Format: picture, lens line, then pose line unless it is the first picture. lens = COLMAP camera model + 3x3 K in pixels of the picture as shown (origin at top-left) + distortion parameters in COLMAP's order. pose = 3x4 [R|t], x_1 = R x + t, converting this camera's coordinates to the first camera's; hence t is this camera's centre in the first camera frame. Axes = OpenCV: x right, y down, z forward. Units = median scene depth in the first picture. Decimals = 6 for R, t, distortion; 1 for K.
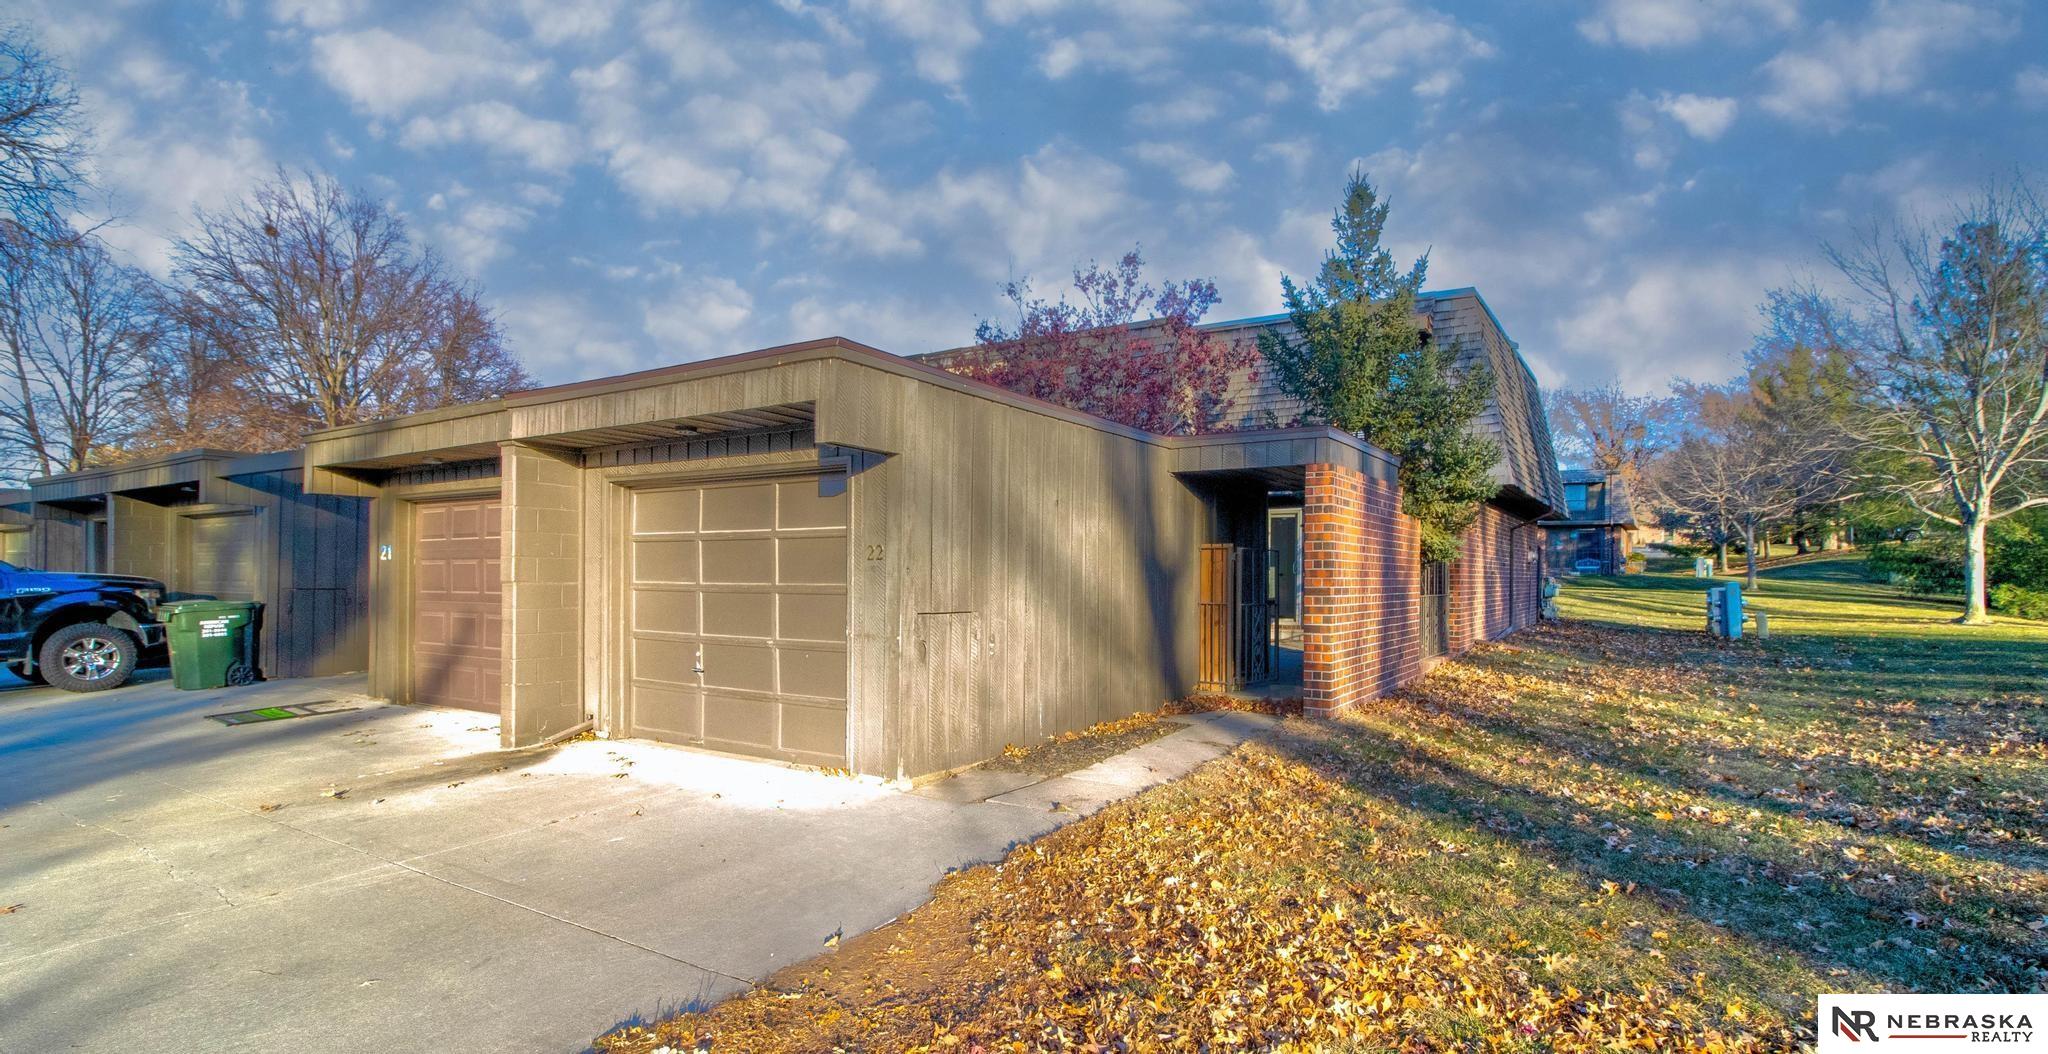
lens RADIAL K [[1013.9, 0, 1022.7], [0, 1013.9, 565.5], [0, 0, 1]] dist [0.009270, 0.000259]
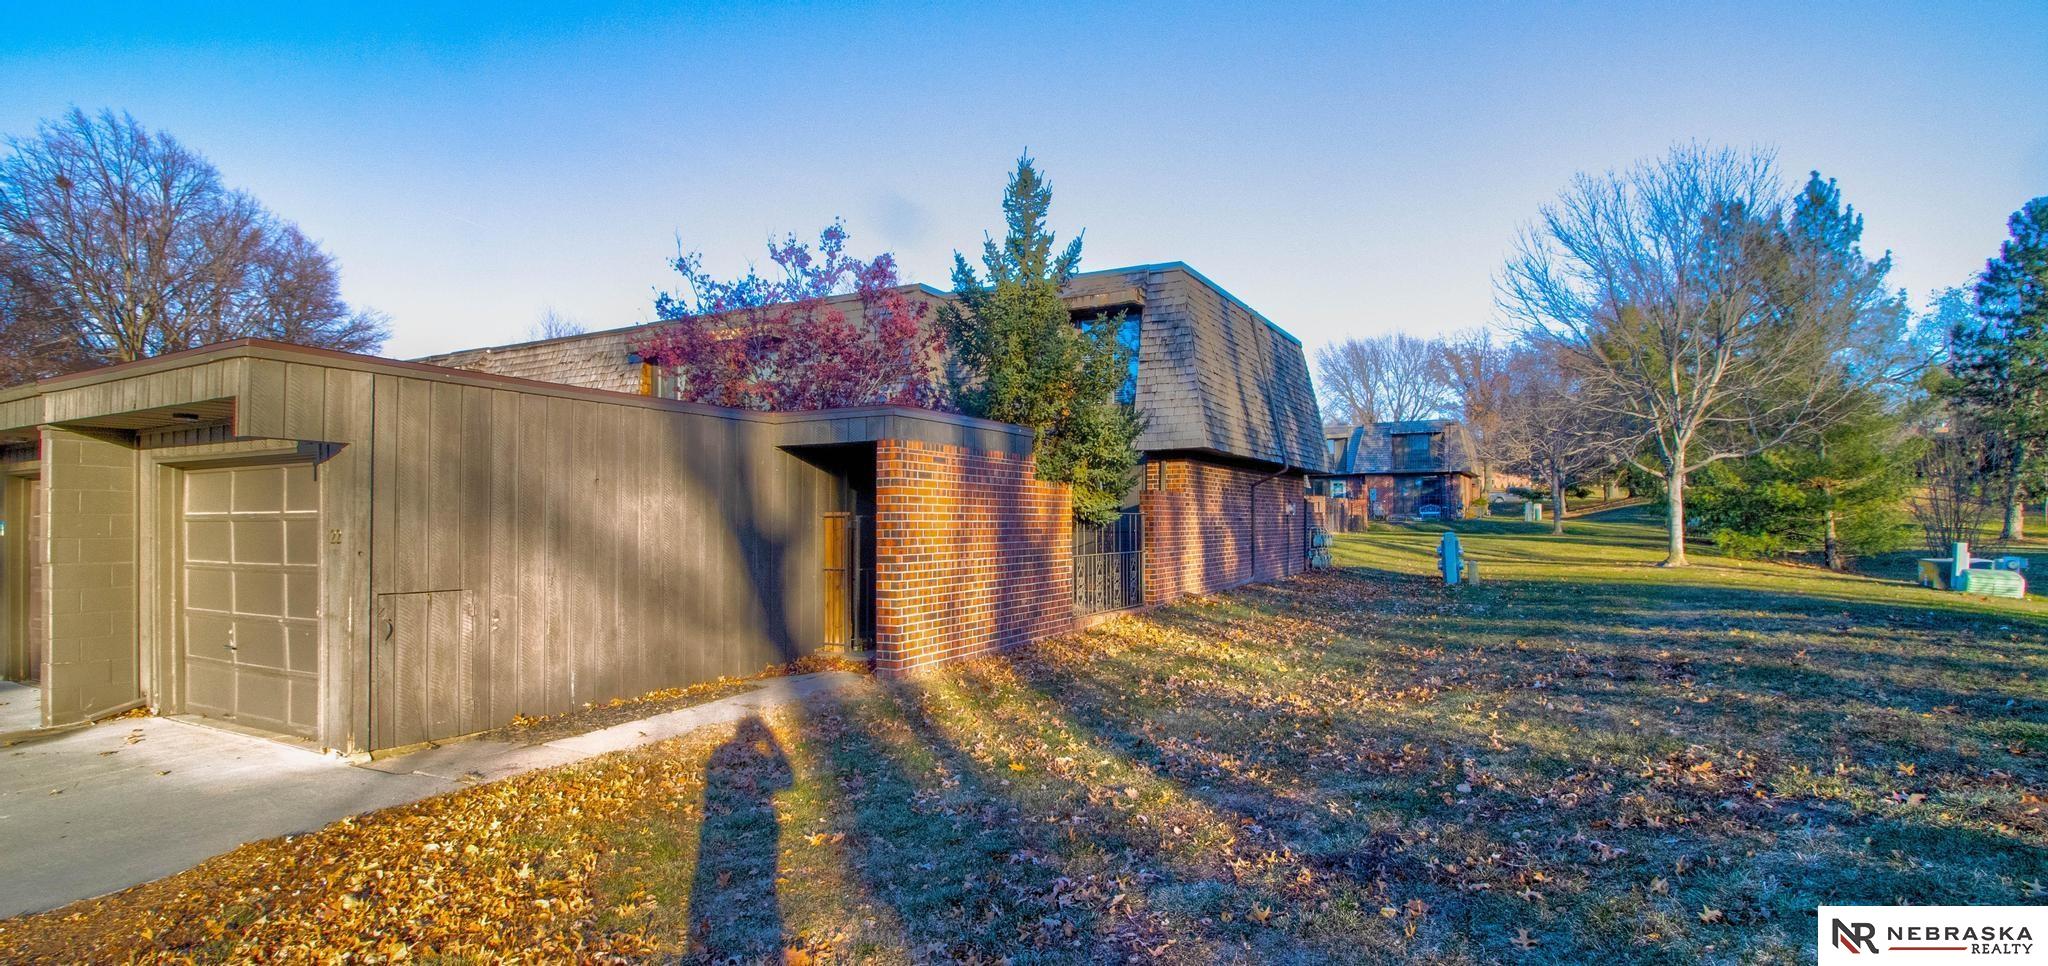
lens RADIAL K [[1009.1, 0, 1026.8], [0, 1009.1, 505.3], [0, 0, 1]] dist [-0.012695, -0.000189]
pose [[0.996124, -0.009292, 0.087471, 0.344663], [0.009917, 0.999928, -0.006714, -0.022559], [-0.087403, 0.007556, 0.996144, -0.070846]]
